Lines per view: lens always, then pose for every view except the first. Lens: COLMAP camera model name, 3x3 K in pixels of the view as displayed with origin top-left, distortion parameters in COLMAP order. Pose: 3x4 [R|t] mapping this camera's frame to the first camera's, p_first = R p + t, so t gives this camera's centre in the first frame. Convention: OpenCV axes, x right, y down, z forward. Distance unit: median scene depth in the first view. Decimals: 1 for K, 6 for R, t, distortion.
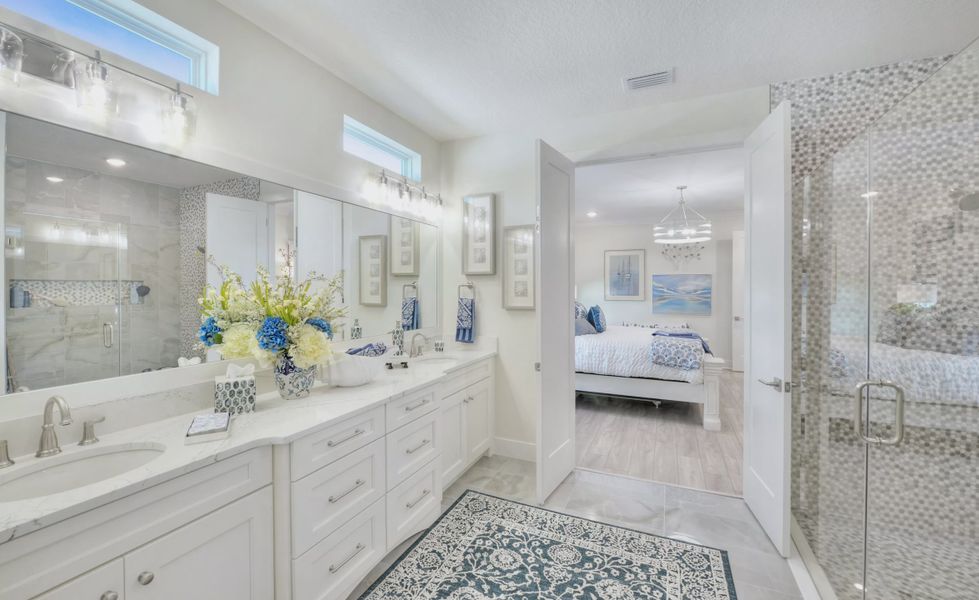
lens RADIAL K [[399.0, 0, 488.4], [0, 399.0, 273.8], [0, 0, 1]] dist [-0.001548, -0.000158]
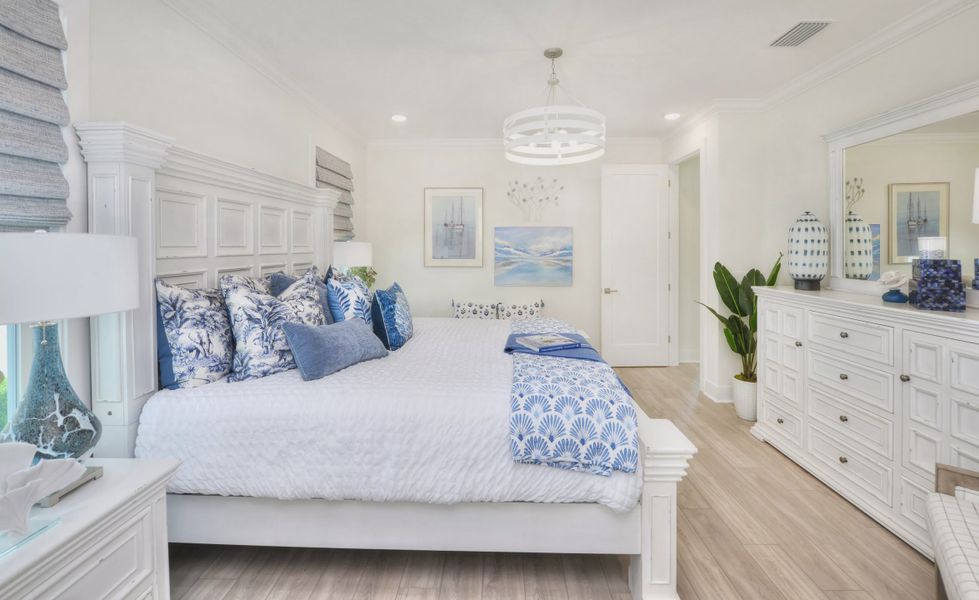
lens RADIAL K [[399.0, 0, 488.4], [0, 399.0, 273.8], [0, 0, 1]] dist [-0.001548, -0.000158]
pose [[0.920906, -0.030805, 0.388566, 0.155089], [-0.008738, 0.994990, 0.099591, 0.014645], [-0.389687, -0.095109, 0.916023, 0.423020]]
